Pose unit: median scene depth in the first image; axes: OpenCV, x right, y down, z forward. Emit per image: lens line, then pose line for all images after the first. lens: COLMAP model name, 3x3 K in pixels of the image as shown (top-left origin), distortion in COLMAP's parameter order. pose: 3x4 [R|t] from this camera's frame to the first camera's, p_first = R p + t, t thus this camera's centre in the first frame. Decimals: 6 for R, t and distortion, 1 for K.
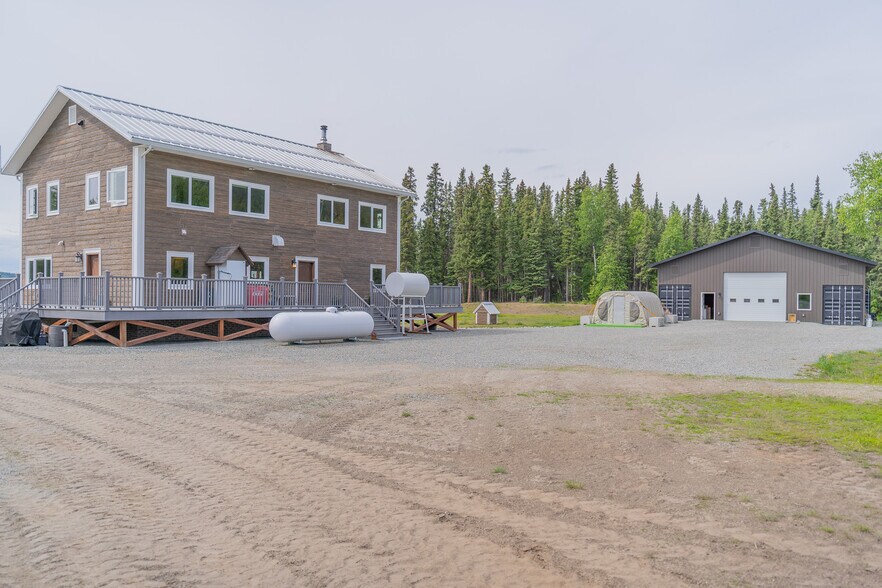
lens RADIAL K [[794.8, 0, 418.2], [0, 794.8, 295.8], [0, 0, 1]] dist [0.010016, 0.016726]
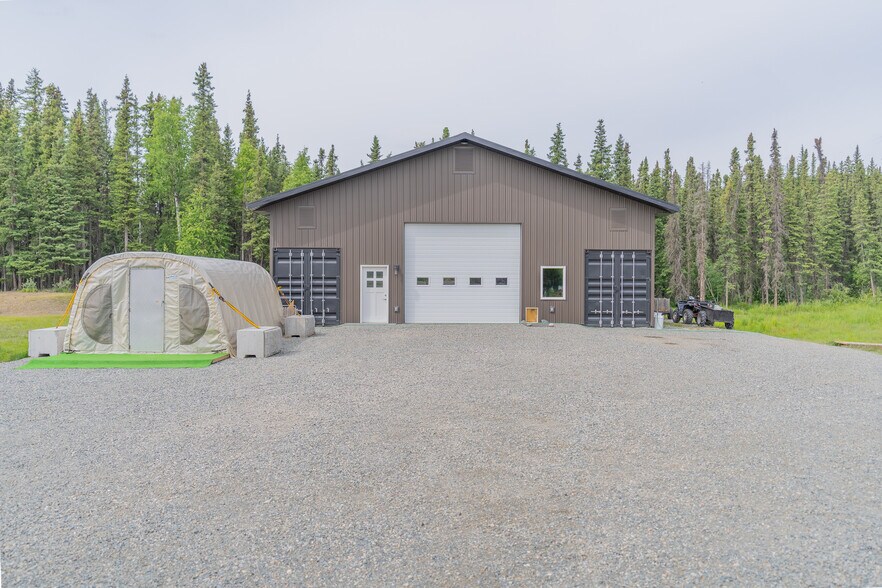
lens RADIAL K [[794.8, 0, 418.2], [0, 794.8, 295.8], [0, 0, 1]] dist [0.010016, 0.016726]
pose [[0.897492, -0.014105, 0.440806, 0.180676], [0.007867, 0.999841, 0.015974, 0.006871], [-0.440961, -0.010869, 0.897460, 0.569023]]
